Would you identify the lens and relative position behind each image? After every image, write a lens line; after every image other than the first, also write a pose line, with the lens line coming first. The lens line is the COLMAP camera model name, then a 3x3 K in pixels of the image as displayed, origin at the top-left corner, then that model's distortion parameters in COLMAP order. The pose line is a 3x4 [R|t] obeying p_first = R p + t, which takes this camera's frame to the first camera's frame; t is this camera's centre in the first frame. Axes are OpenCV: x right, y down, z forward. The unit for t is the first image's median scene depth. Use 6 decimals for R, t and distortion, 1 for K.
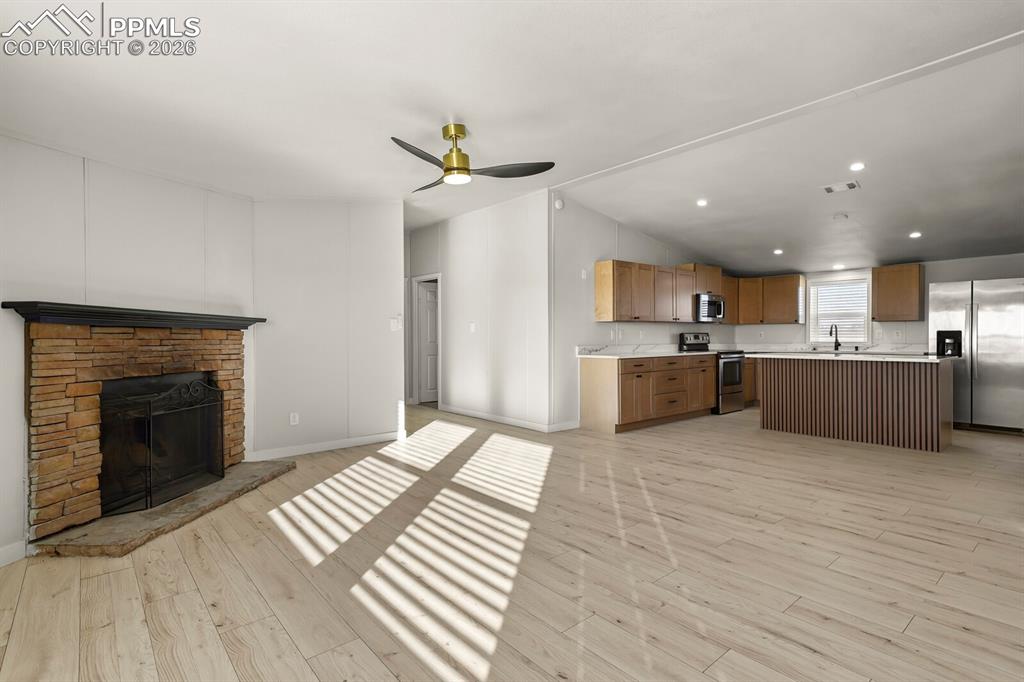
lens RADIAL K [[495.5, 0, 513.0], [0, 495.5, 338.7], [0, 0, 1]] dist [0.018296, -0.002723]
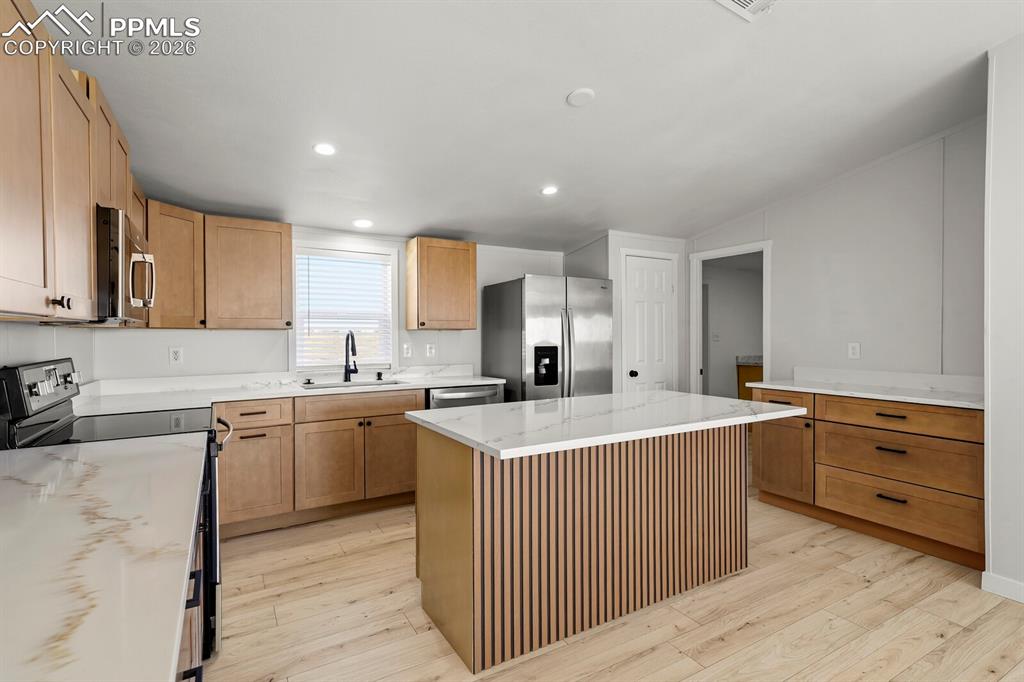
lens RADIAL K [[495.5, 0, 519.1], [0, 495.5, 343.5], [0, 0, 1]] dist [0.018296, -0.002723]
pose [[0.169870, -0.014102, 0.985366, 0.282508], [0.006462, 0.999892, 0.013196, -0.040791], [-0.985445, 0.004126, 0.169943, 1.301672]]
